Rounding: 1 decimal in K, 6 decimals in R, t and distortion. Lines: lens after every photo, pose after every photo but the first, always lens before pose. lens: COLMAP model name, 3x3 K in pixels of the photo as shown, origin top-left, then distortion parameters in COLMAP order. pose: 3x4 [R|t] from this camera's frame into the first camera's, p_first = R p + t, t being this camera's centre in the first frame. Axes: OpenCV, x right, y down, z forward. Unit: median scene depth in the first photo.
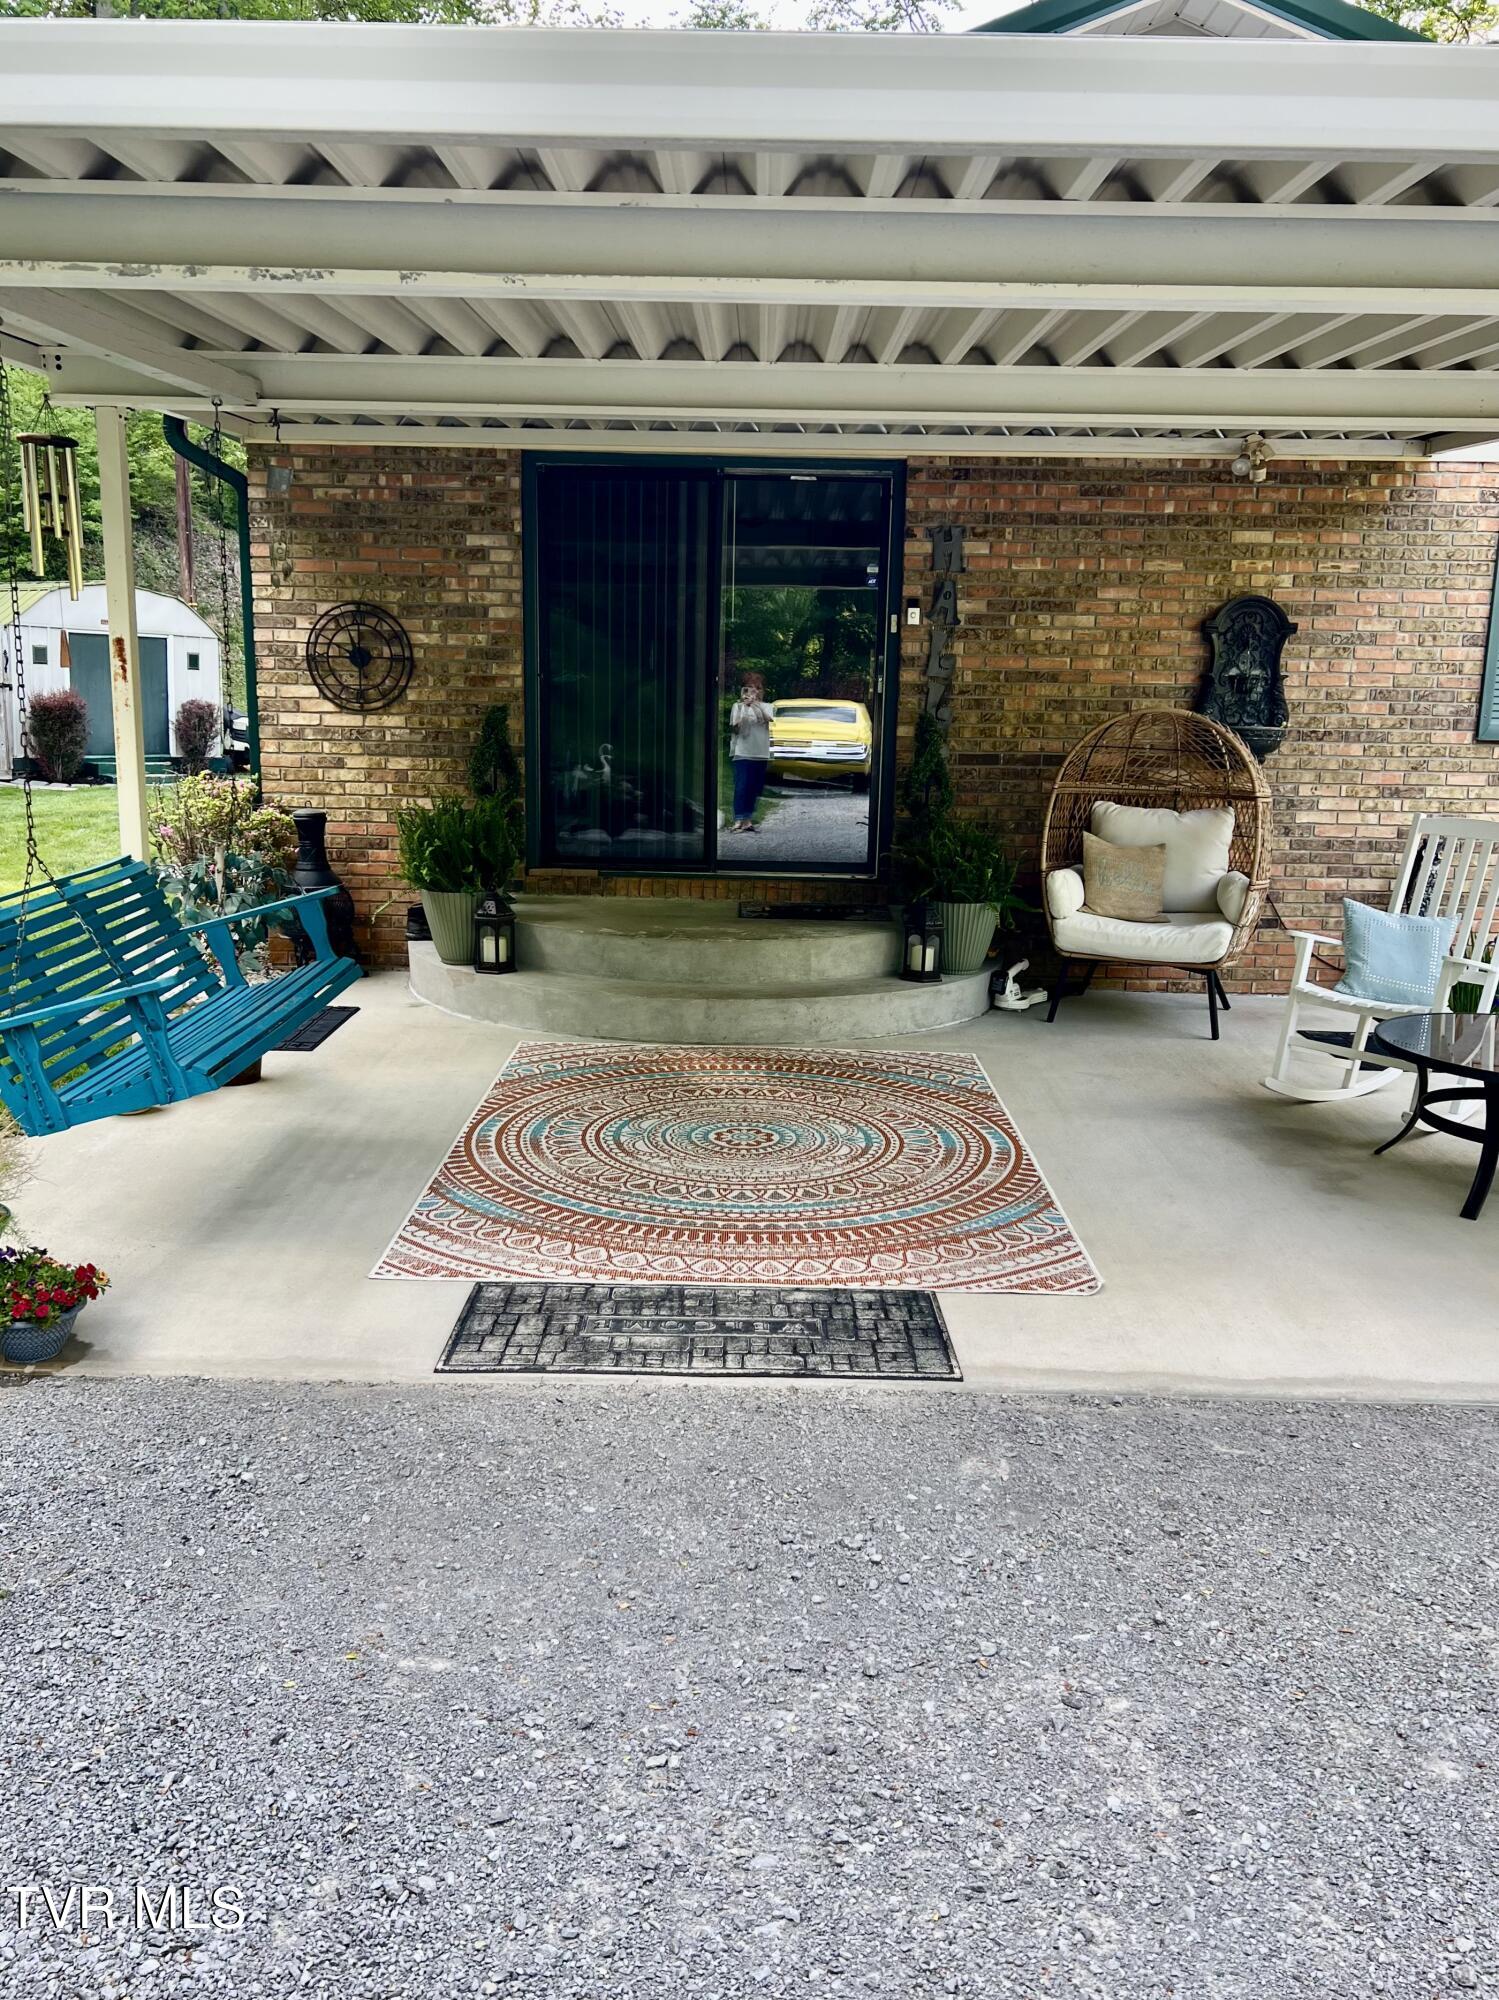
lens RADIAL K [[1513.0, 0, 734.8], [0, 1513.0, 994.6], [0, 0, 1]] dist [0.040655, -0.057131]
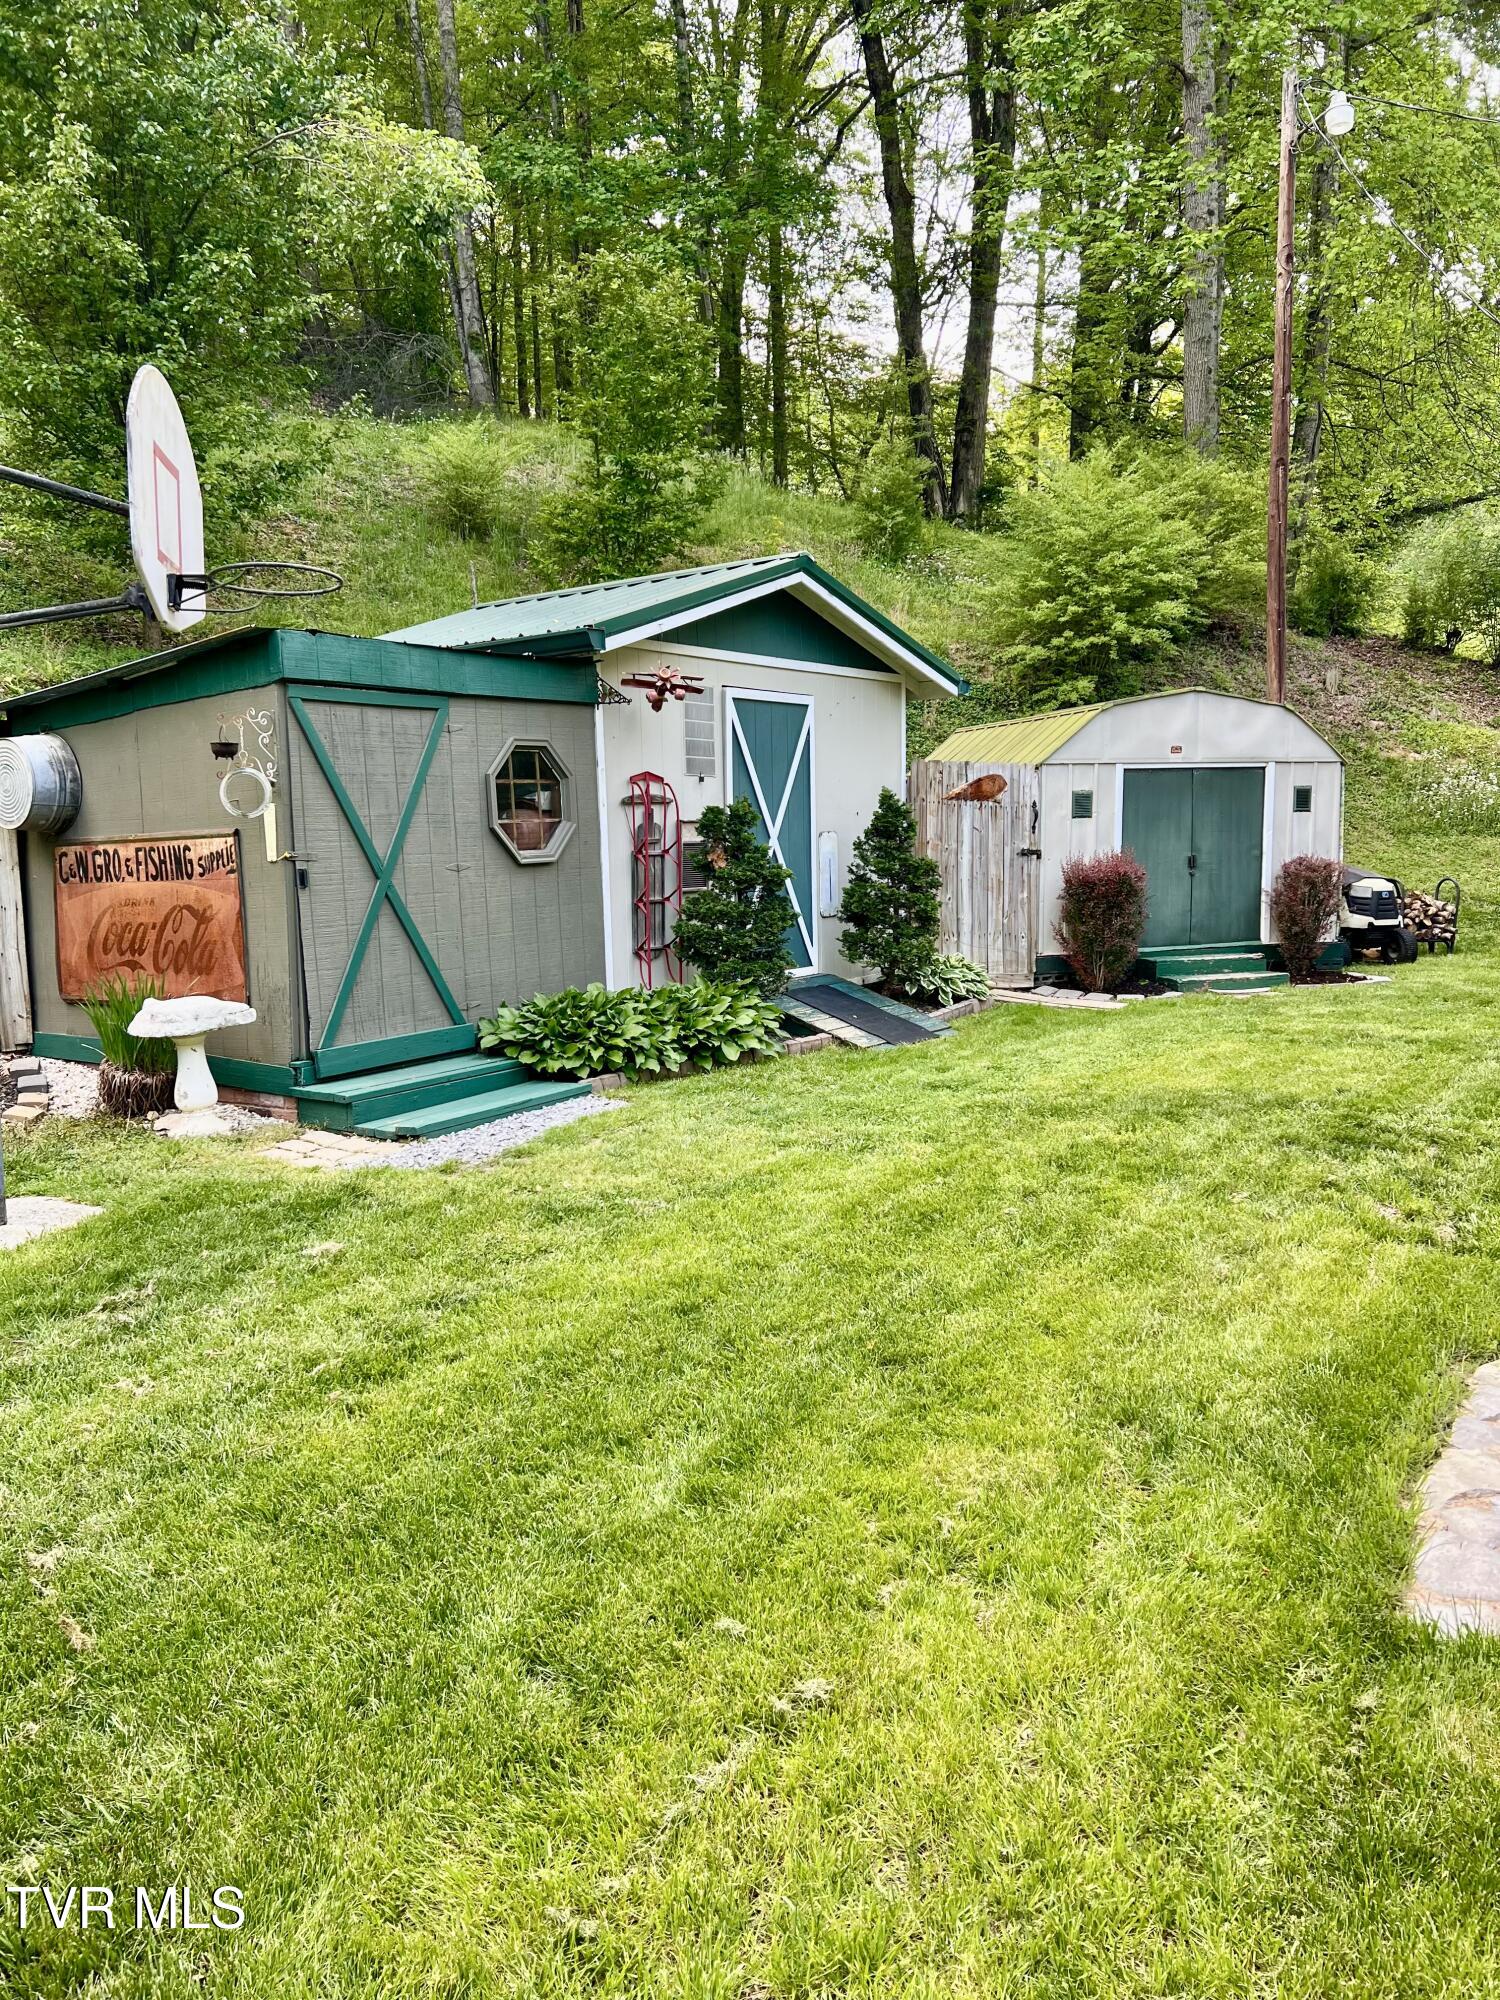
lens RADIAL K [[1513.0, 0, 730.8], [0, 1513.0, 1008.3], [0, 0, 1]] dist [0.040655, -0.057131]
pose [[0.798801, 0.010248, -0.601508, -0.162083], [-0.062843, 0.995806, -0.066490, -0.072647], [0.598304, 0.090912, 0.796095, 0.351138]]
